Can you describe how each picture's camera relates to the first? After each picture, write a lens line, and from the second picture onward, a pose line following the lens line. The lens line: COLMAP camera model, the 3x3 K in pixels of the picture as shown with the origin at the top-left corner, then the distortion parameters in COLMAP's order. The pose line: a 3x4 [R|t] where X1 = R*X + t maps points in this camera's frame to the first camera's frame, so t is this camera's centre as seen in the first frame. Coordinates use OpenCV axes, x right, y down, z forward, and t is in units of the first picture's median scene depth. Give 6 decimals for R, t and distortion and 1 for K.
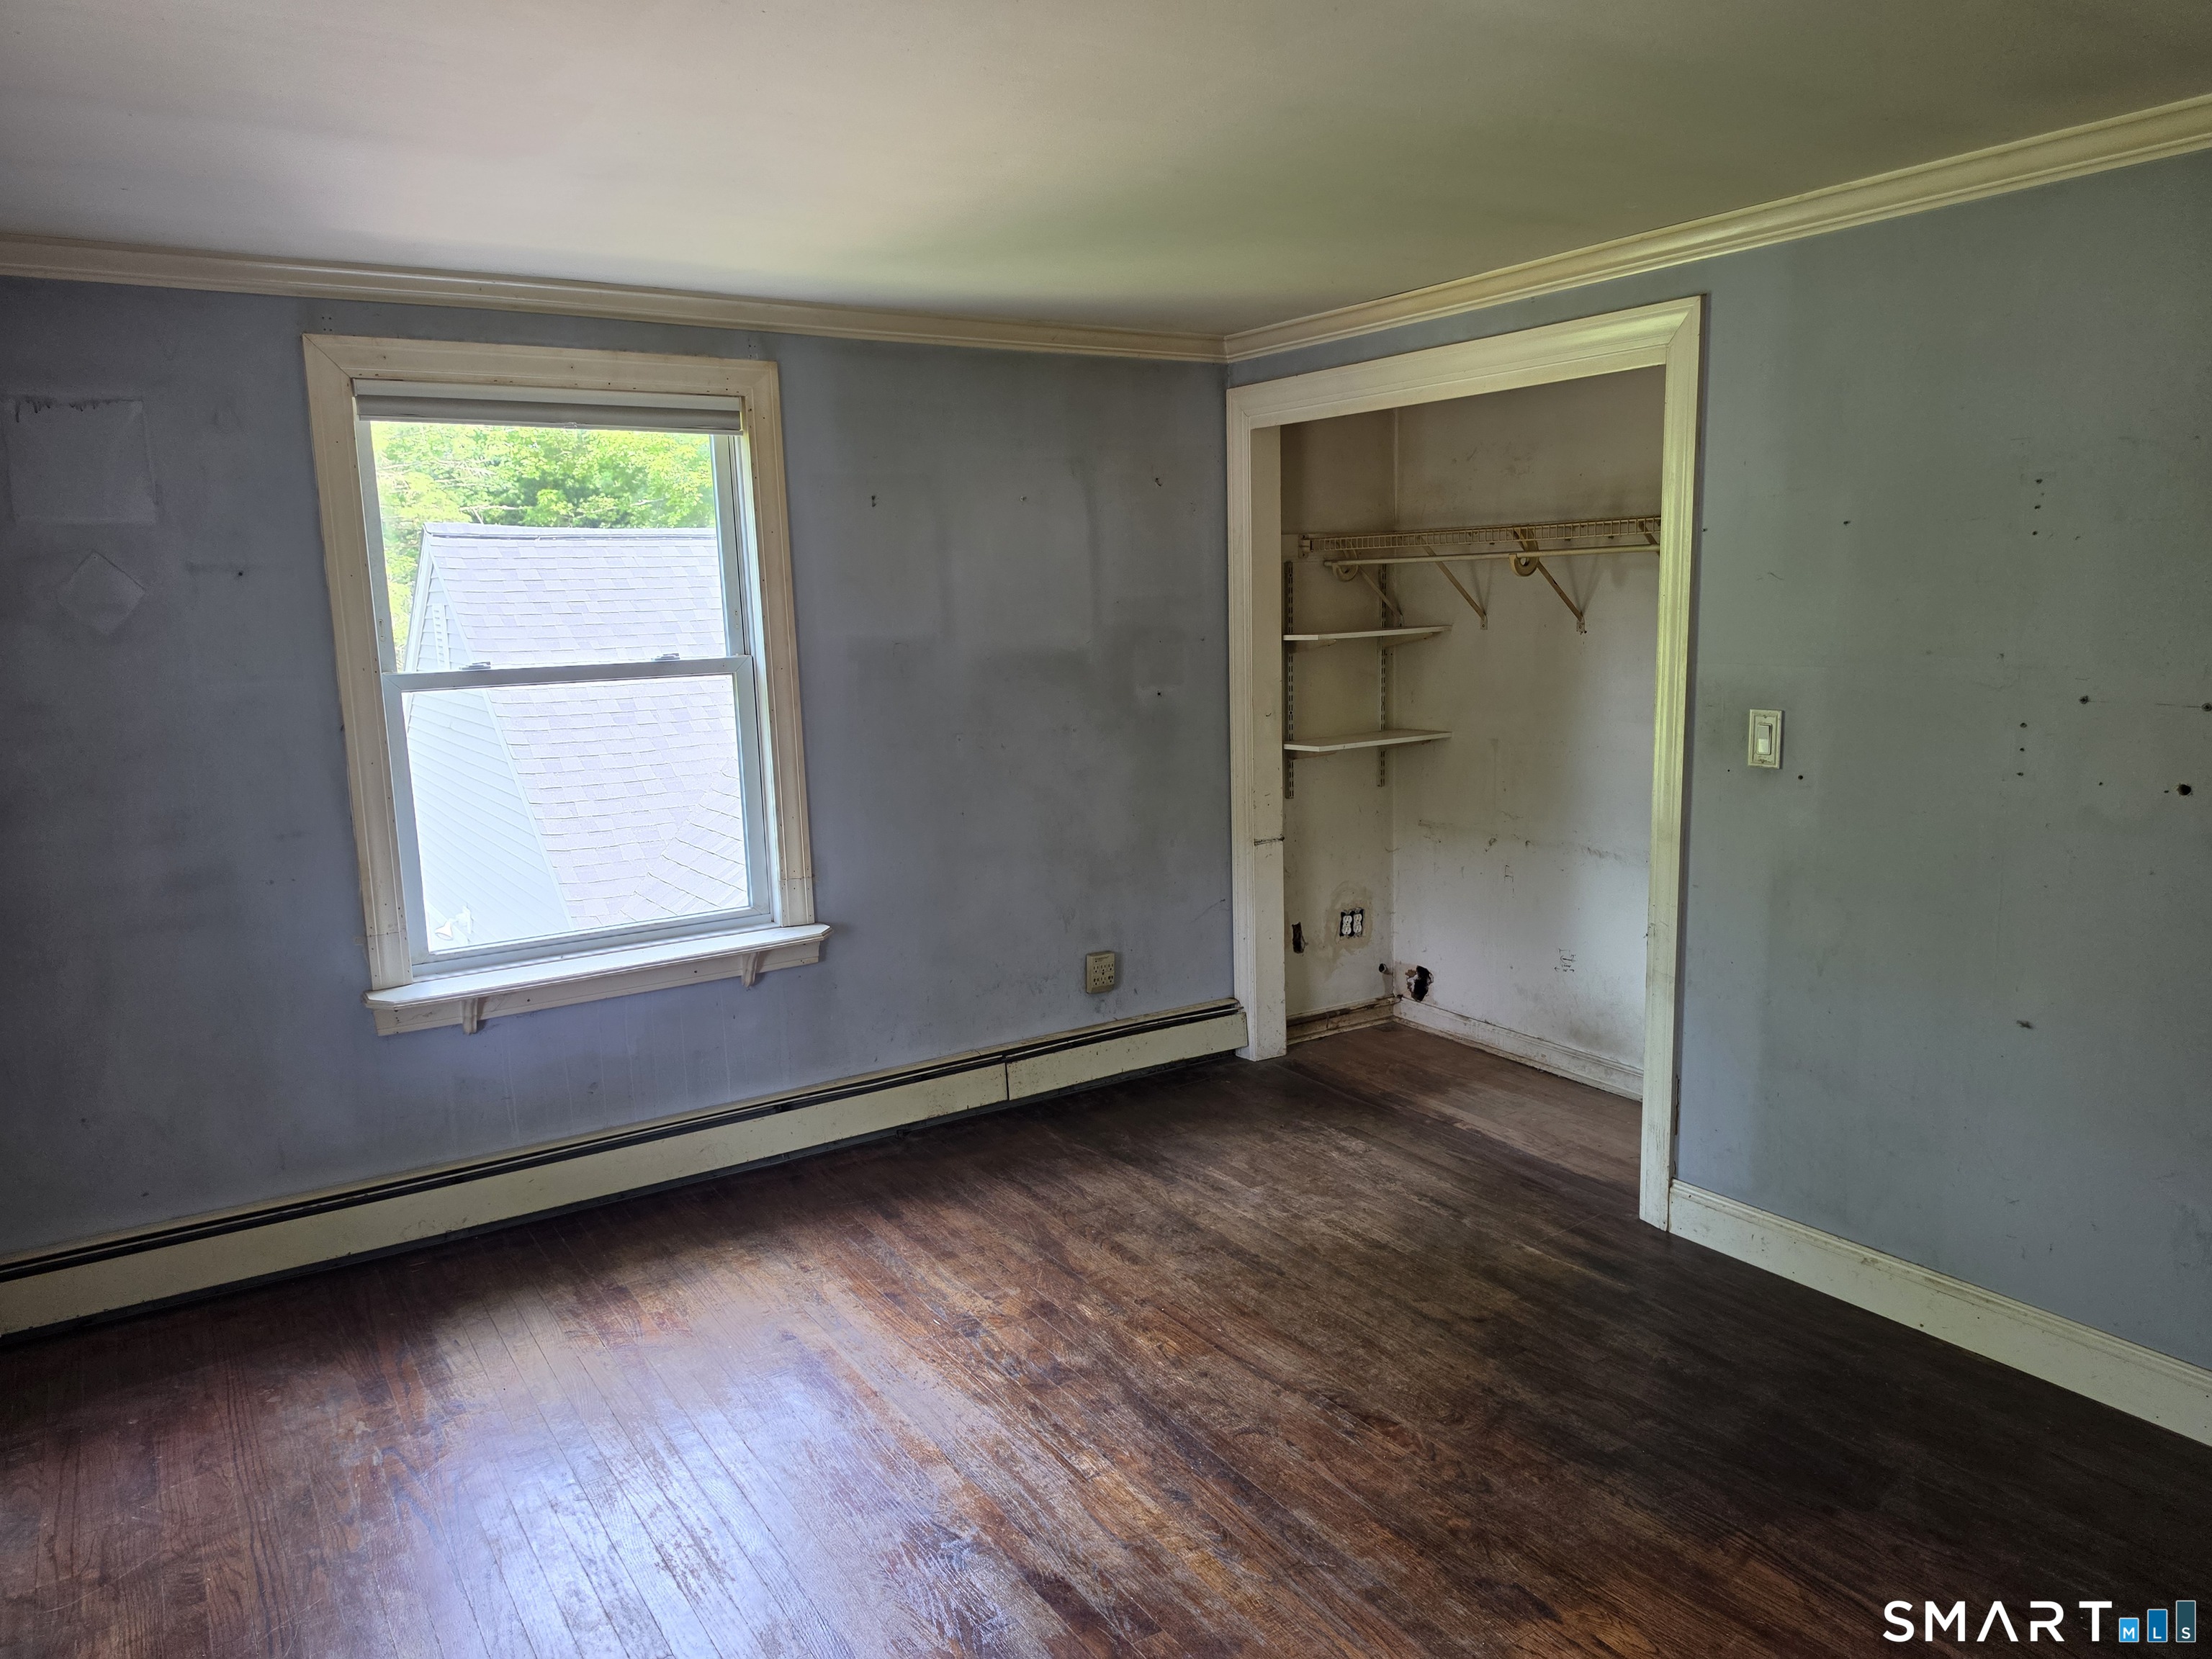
lens RADIAL K [[1532.1, 0, 1106.0], [0, 1532.1, 829.5], [0, 0, 1]] dist [0.074898, -0.100775]
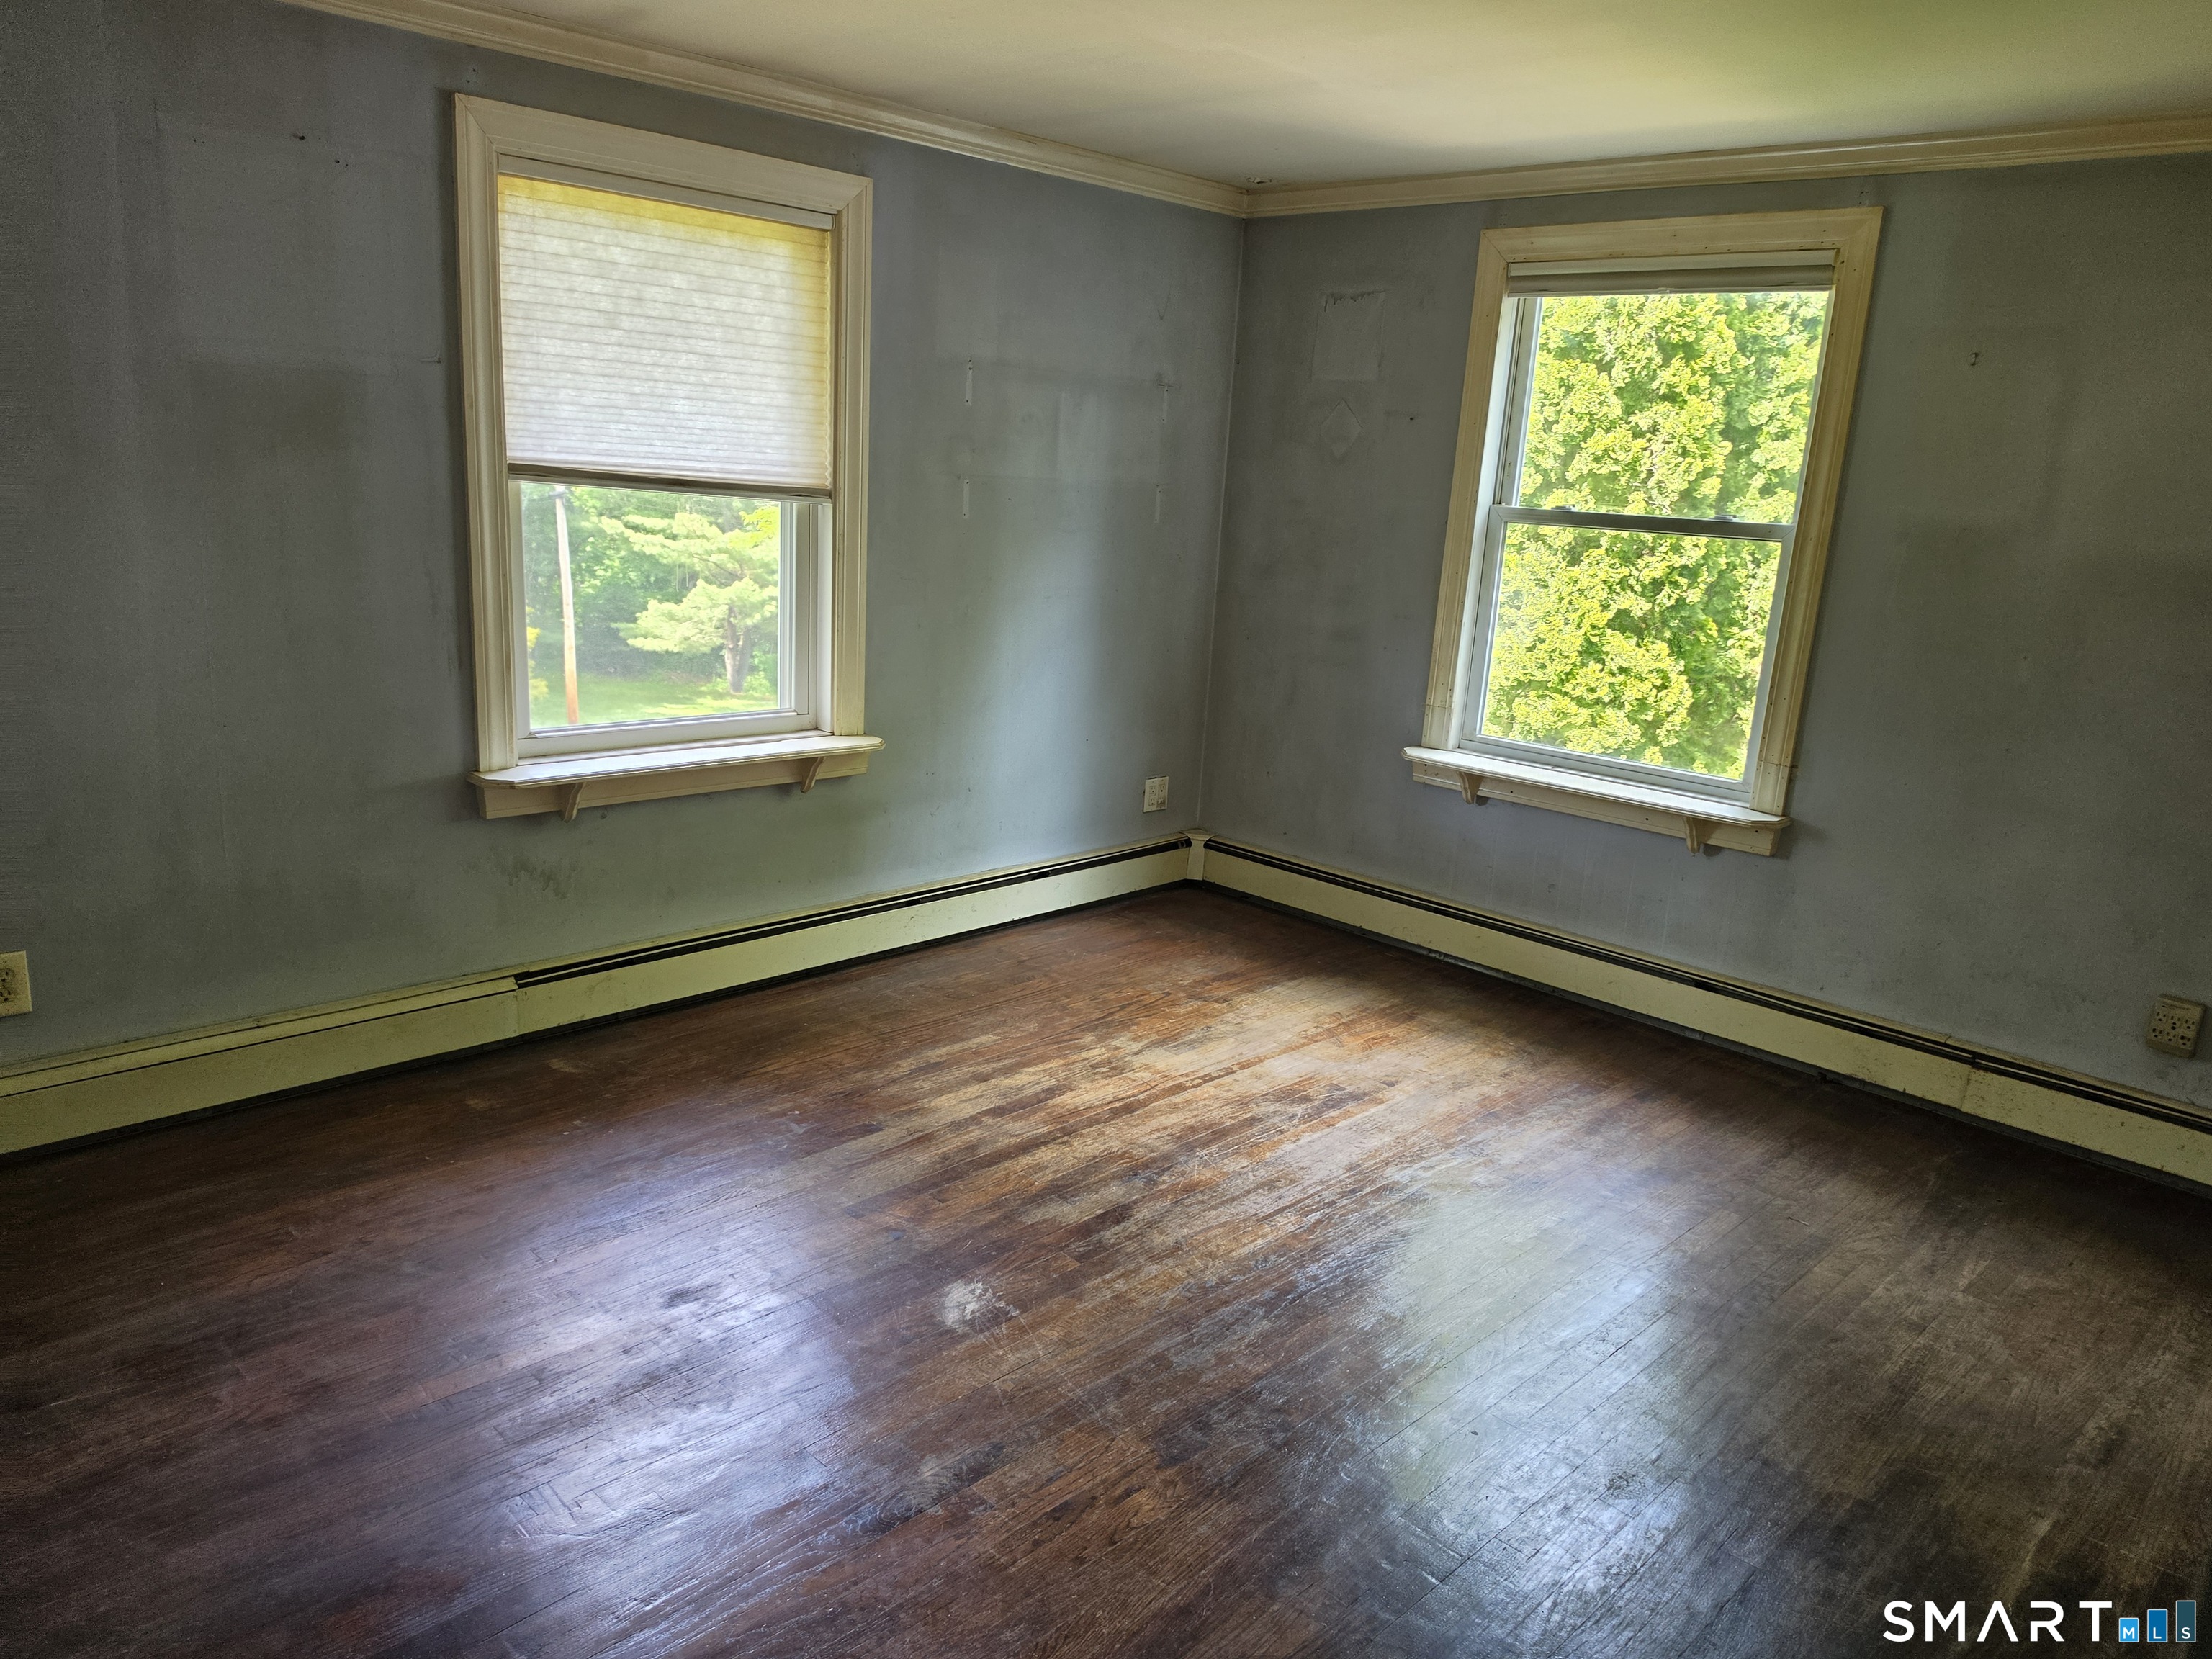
lens RADIAL K [[1532.1, 0, 1106.0], [0, 1532.1, 829.5], [0, 0, 1]] dist [0.074898, -0.100775]
pose [[0.217105, 0.270816, -0.937829, 0.684883], [-0.220678, 0.949489, 0.223096, -0.058250], [0.950877, 0.158523, 0.265902, 0.394483]]
